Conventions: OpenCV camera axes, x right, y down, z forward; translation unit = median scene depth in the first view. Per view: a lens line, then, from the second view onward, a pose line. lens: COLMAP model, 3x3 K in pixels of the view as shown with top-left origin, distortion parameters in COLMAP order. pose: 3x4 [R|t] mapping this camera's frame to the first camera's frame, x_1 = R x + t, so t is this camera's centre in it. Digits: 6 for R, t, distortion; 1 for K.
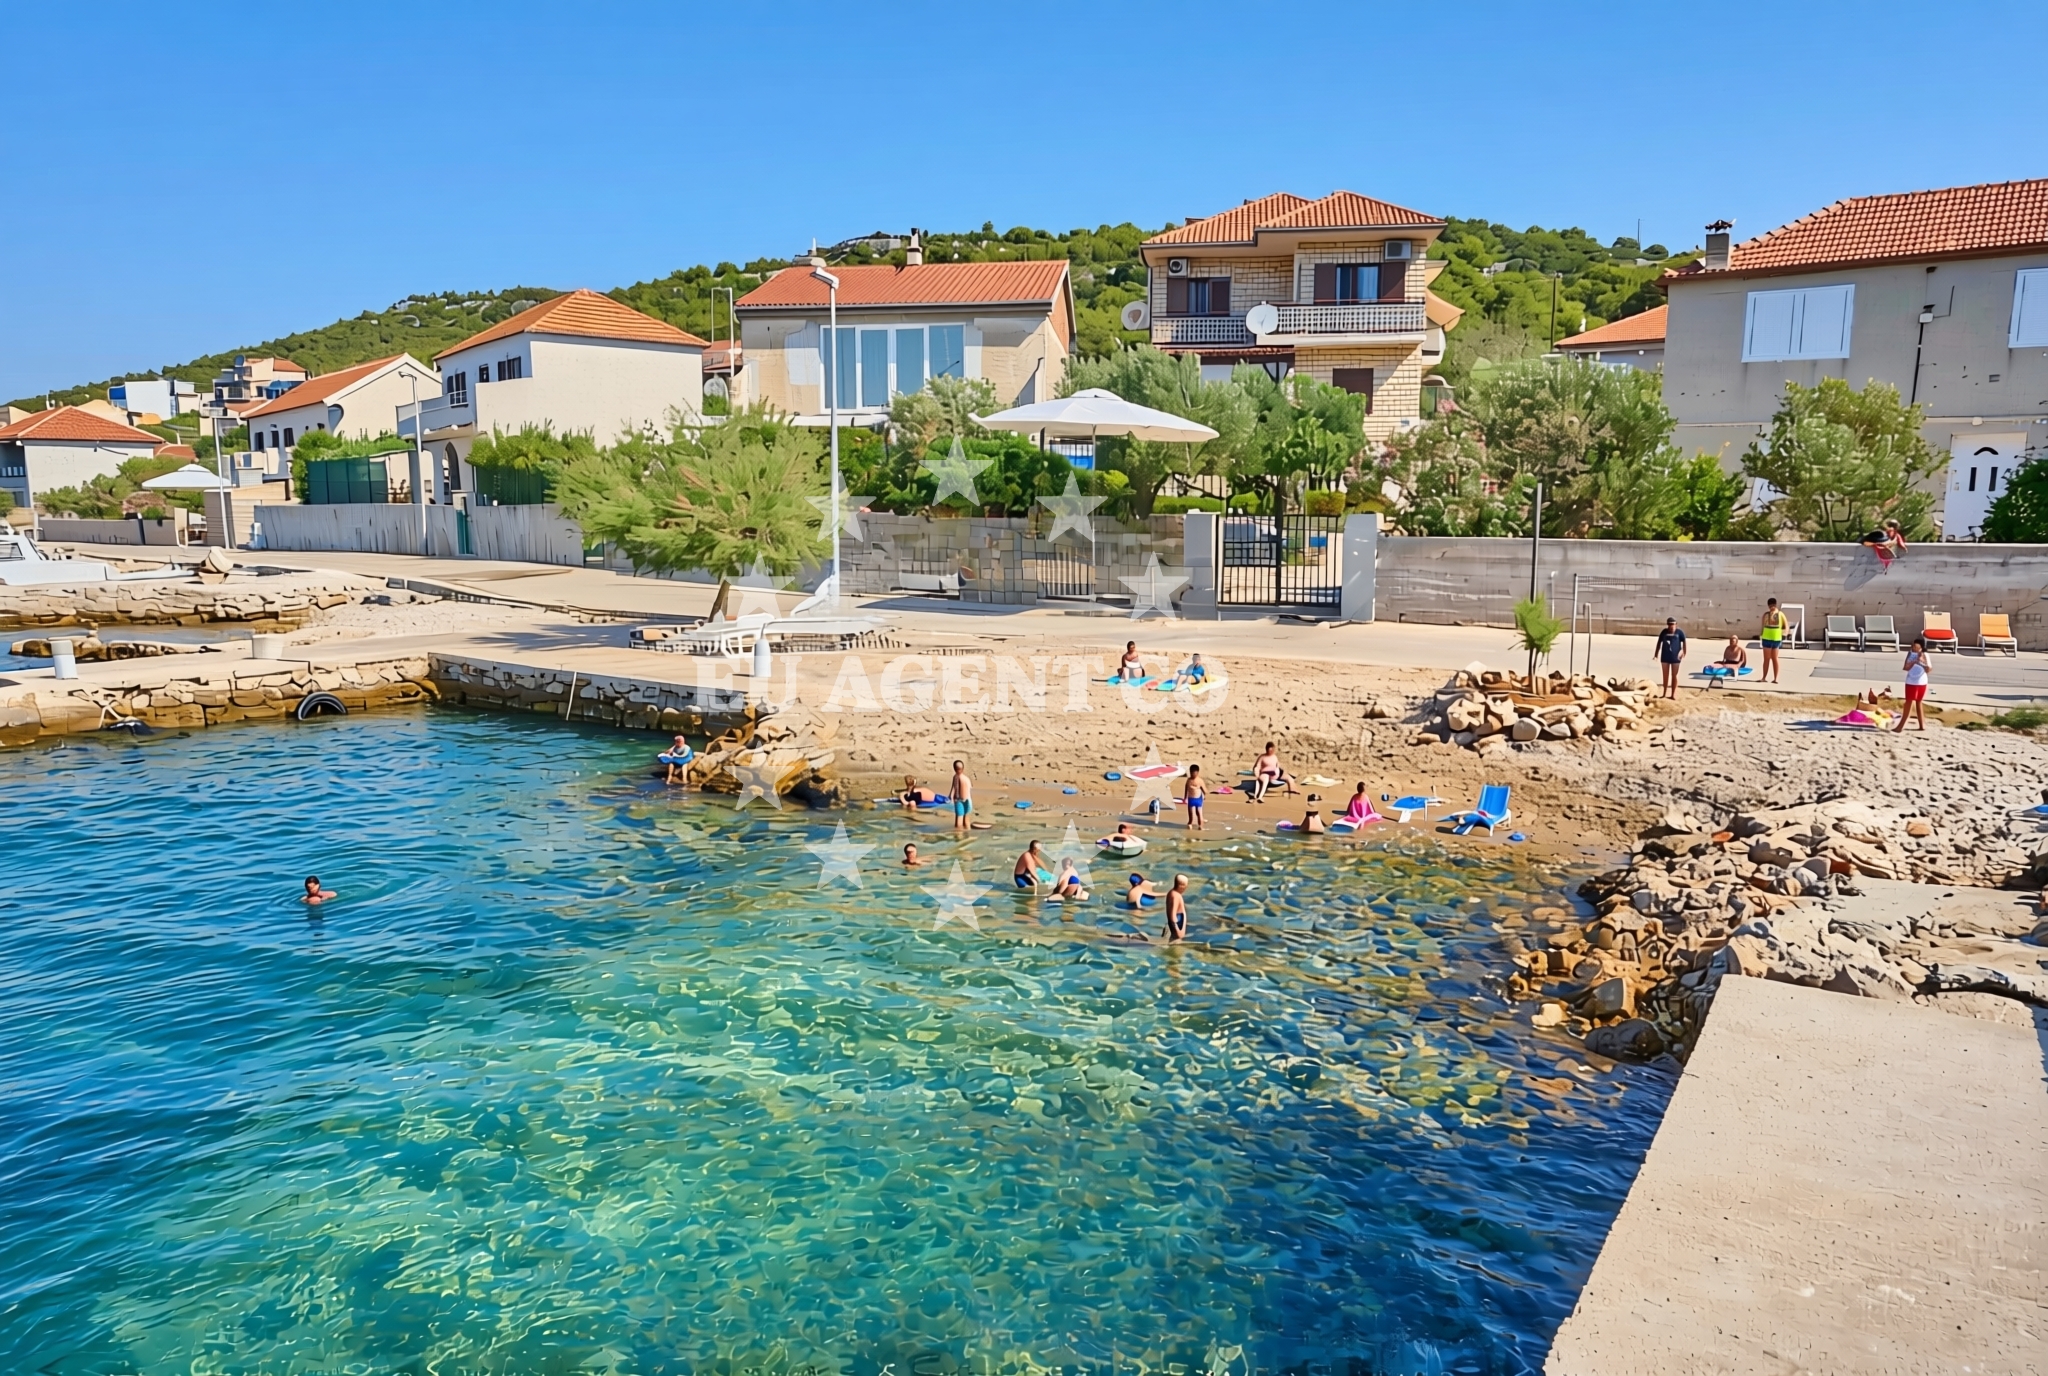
lens RADIAL K [[1311.9, 0, 1009.4], [0, 1311.9, 702.0], [0, 0, 1]] dist [0.006523, 0.001057]
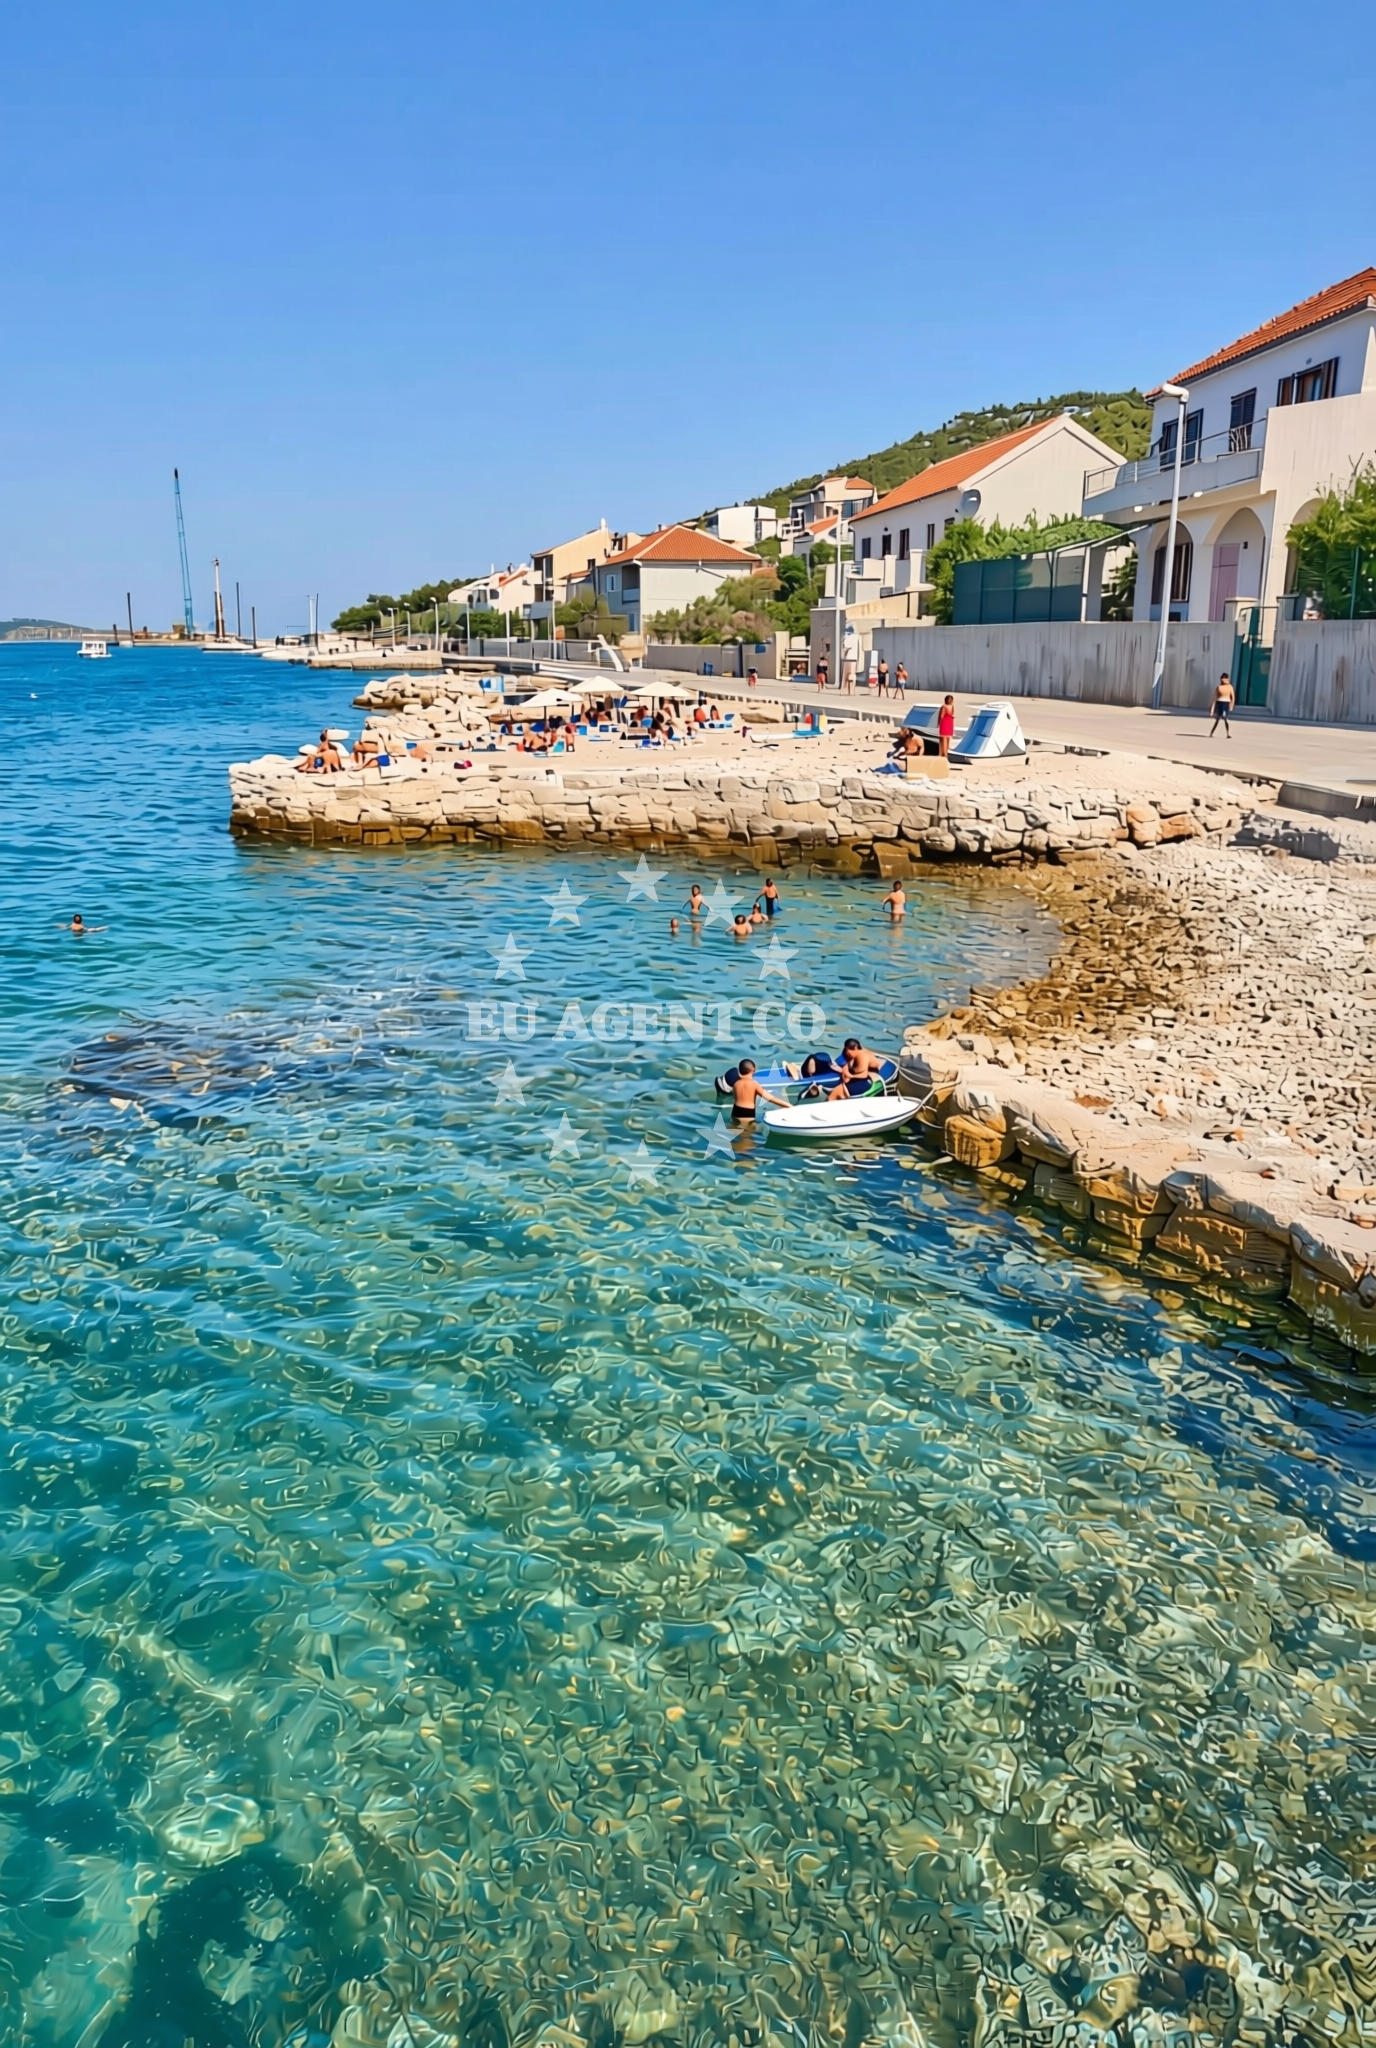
lens RADIAL K [[1311.9, 0, 685.7], [0, 1311.9, 1021.6], [0, 0, 1]] dist [0.006523, 0.001057]
pose [[0.826240, 0.158801, -0.540471, -0.174825], [-0.081673, 0.983075, 0.163990, -0.032131], [0.557366, -0.091353, 0.825226, 0.230633]]
